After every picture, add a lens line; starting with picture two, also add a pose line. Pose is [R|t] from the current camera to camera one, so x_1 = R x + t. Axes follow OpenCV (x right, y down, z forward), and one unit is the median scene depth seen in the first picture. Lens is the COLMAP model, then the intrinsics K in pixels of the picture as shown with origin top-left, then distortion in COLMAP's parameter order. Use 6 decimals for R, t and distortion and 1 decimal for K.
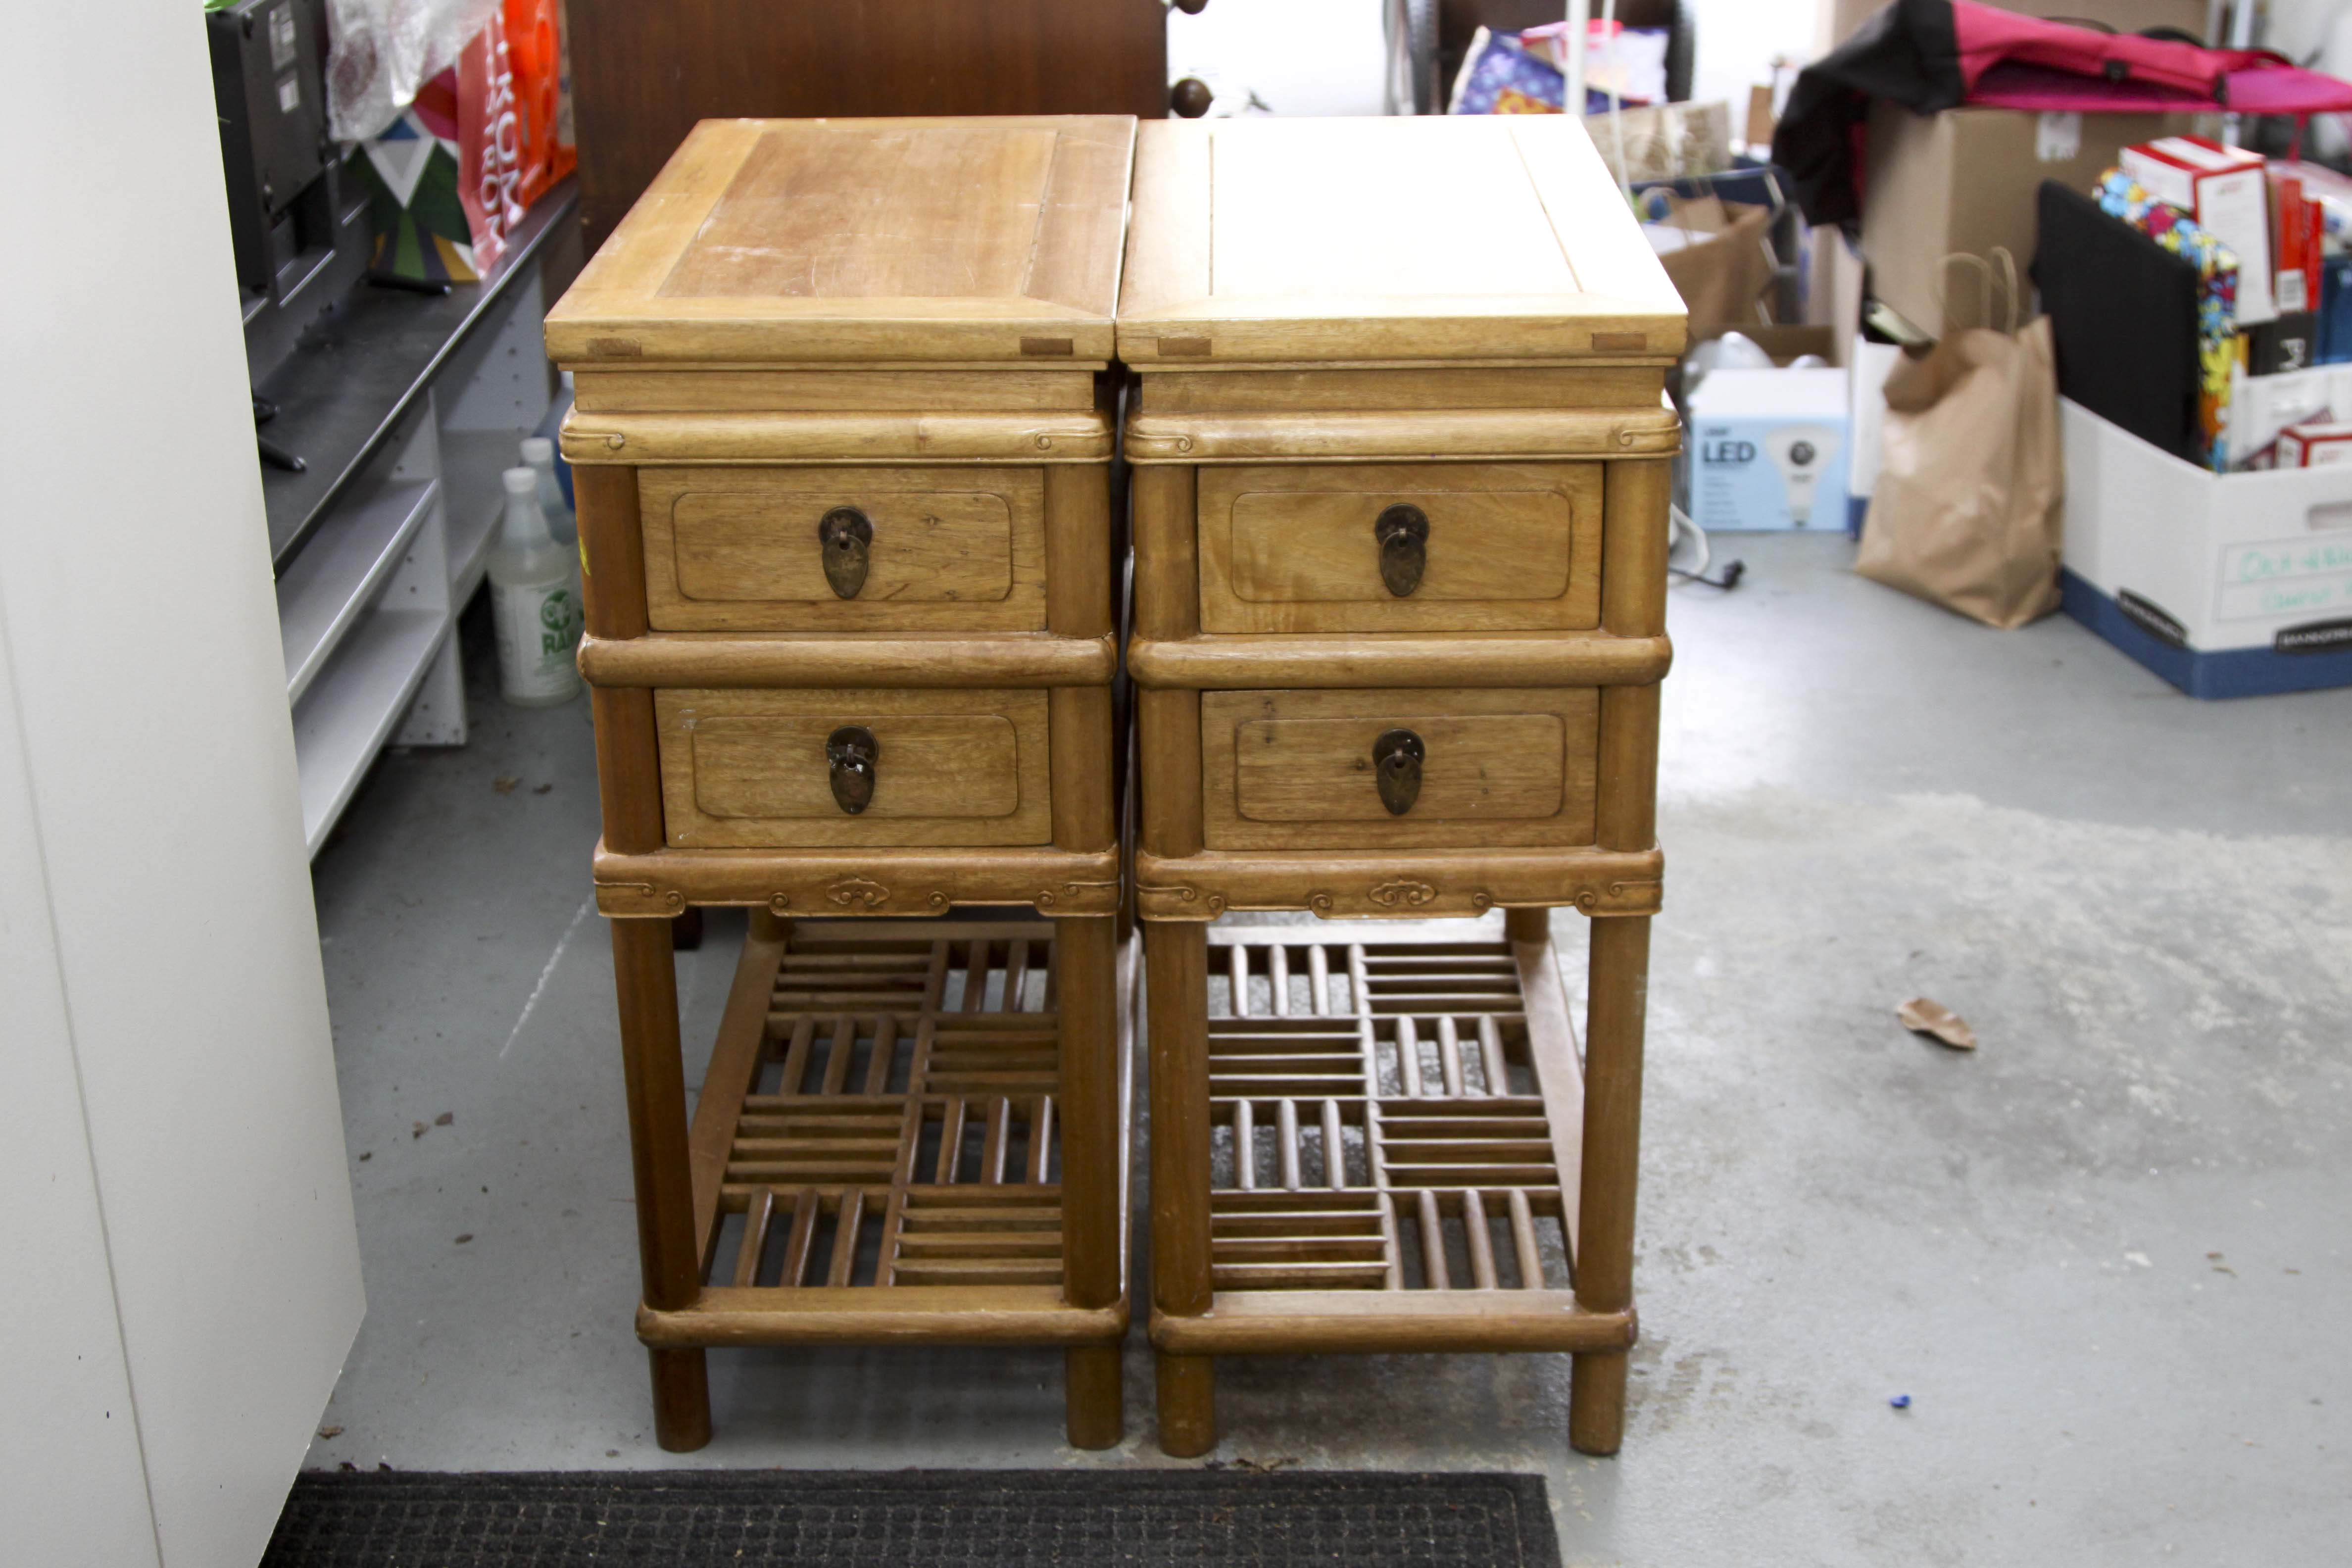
lens RADIAL K [[3326.9, 0, 1176.0], [0, 3326.9, 784.0], [0, 0, 1]] dist [-0.041361, -0.046611]
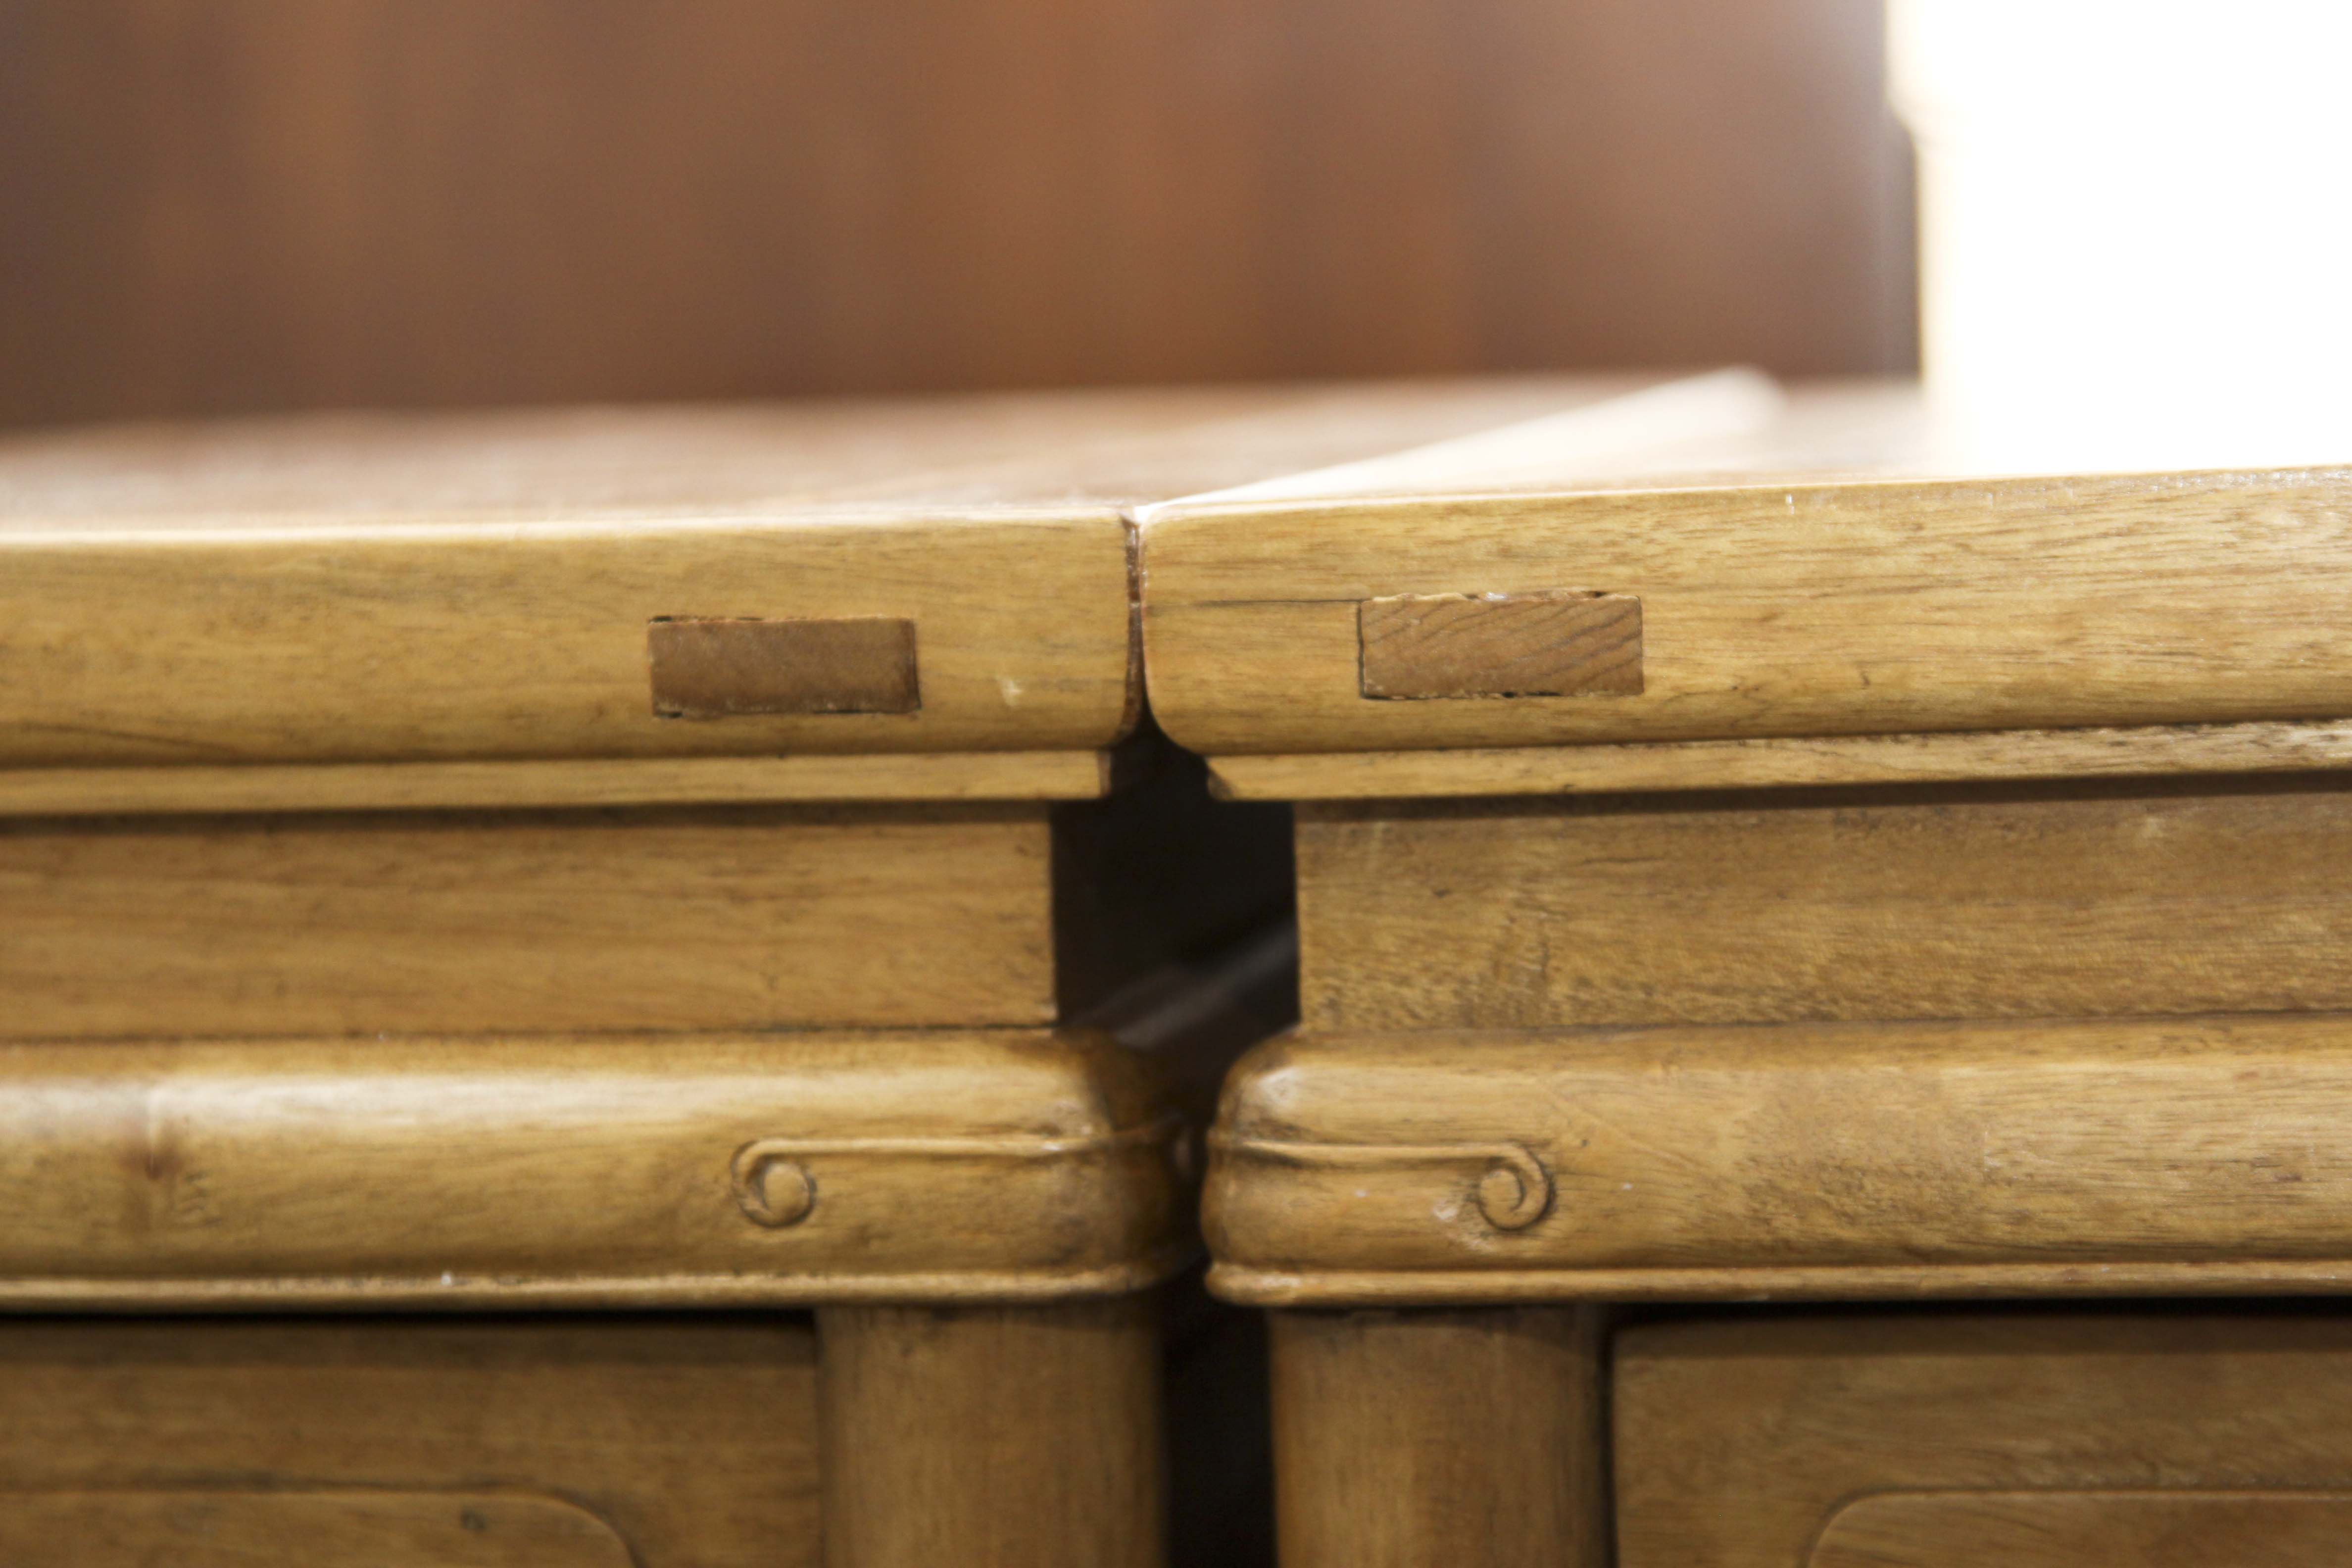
lens RADIAL K [[6959.3, 0, 1176.0], [0, 6959.3, 784.0], [0, 0, 1]] dist [0.186260, 0.570269]
pose [[0.981259, -0.013705, -0.192205, 0.055668], [-0.046621, 0.950947, -0.305819, -0.004423], [0.186968, 0.309049, 0.932487, 0.596617]]
